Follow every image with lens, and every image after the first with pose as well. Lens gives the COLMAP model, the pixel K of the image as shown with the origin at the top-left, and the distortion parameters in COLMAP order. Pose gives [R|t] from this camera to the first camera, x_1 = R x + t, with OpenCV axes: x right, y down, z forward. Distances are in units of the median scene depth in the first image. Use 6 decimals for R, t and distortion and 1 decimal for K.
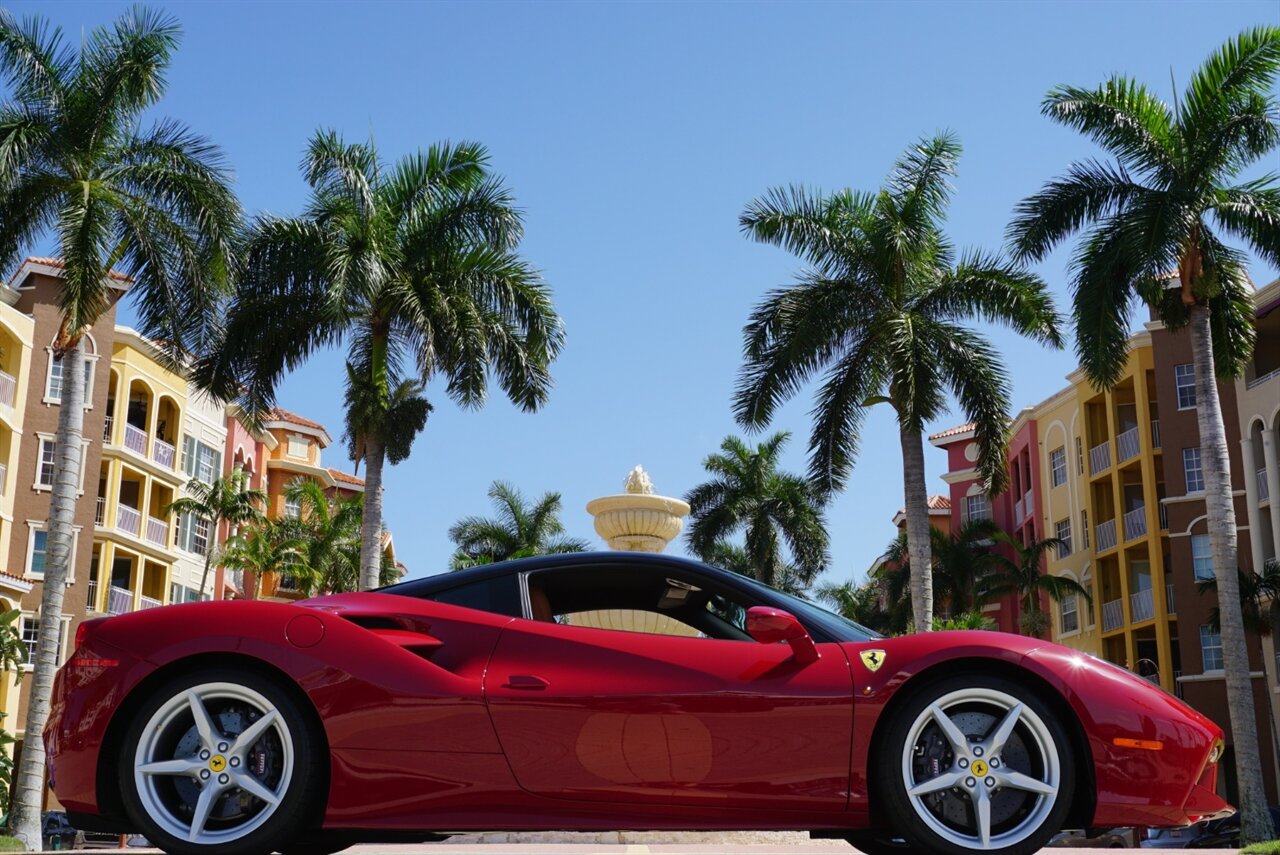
lens RADIAL K [[1766.0, 0, 643.3], [0, 1766.0, 397.4], [0, 0, 1]] dist [0.001065, 0.017372]
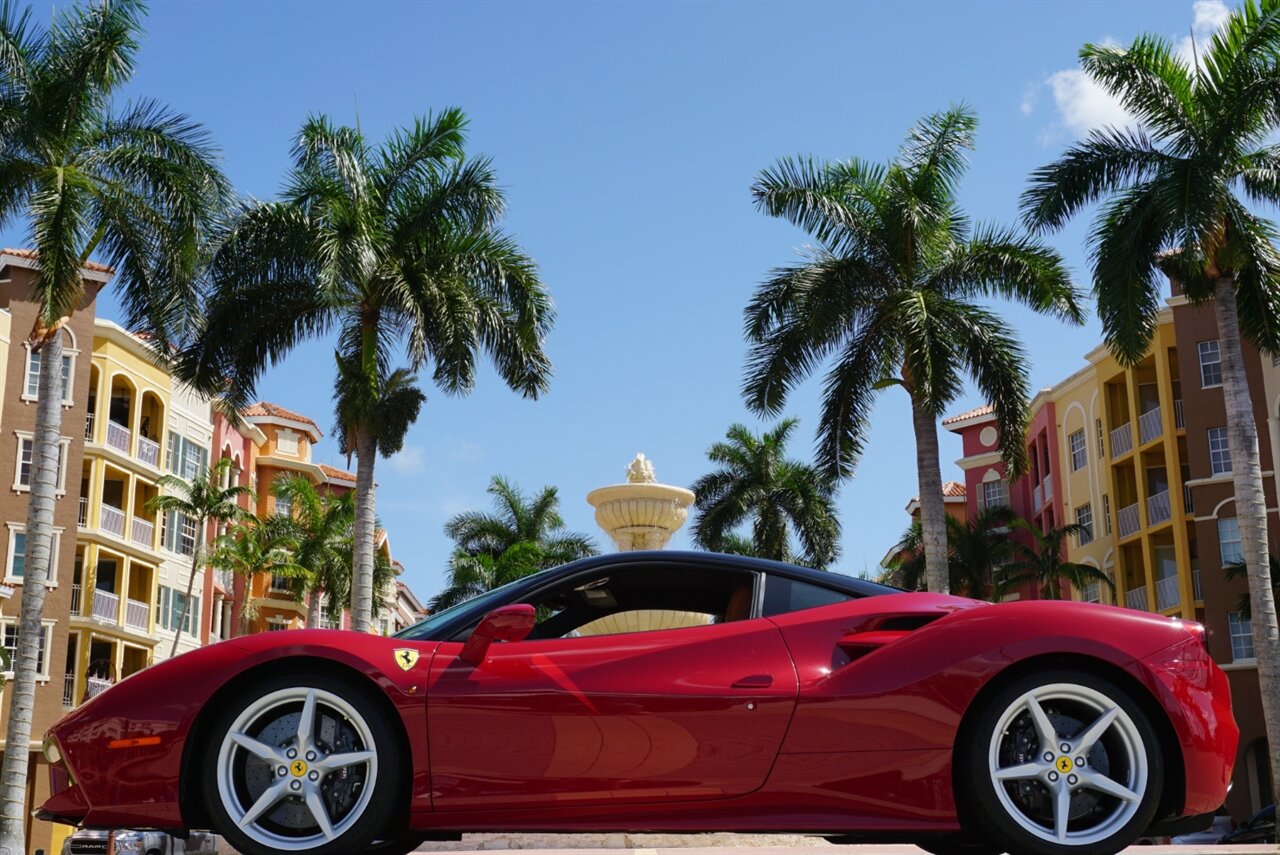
lens RADIAL K [[1825.1, 0, 638.4], [0, 1825.1, 396.6], [0, 0, 1]] dist [0.000066, 0.058582]
pose [[0.999860, -0.016246, -0.004096, 0.000401], [0.016266, 0.999856, 0.004771, 0.001765], [0.004018, -0.004837, 0.999980, 0.006185]]
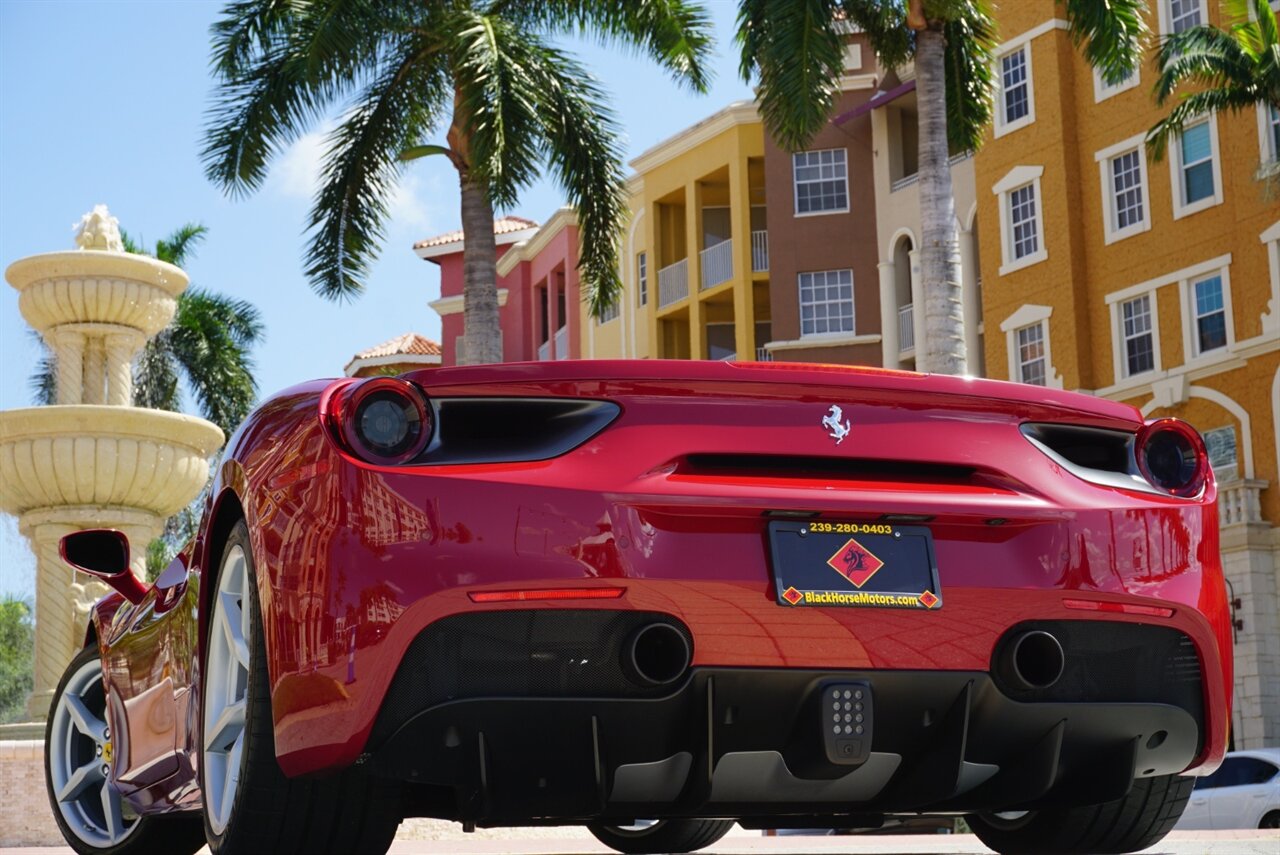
lens RADIAL K [[2456.1, 0, 642.3], [0, 2456.1, 386.2], [0, 0, 1]] dist [-0.024835, 0.320029]
pose [[0.952695, 0.037495, 0.301605, -0.043023], [-0.056311, 0.996956, 0.053931, 0.025600], [-0.298665, -0.068364, 0.951906, 0.099204]]
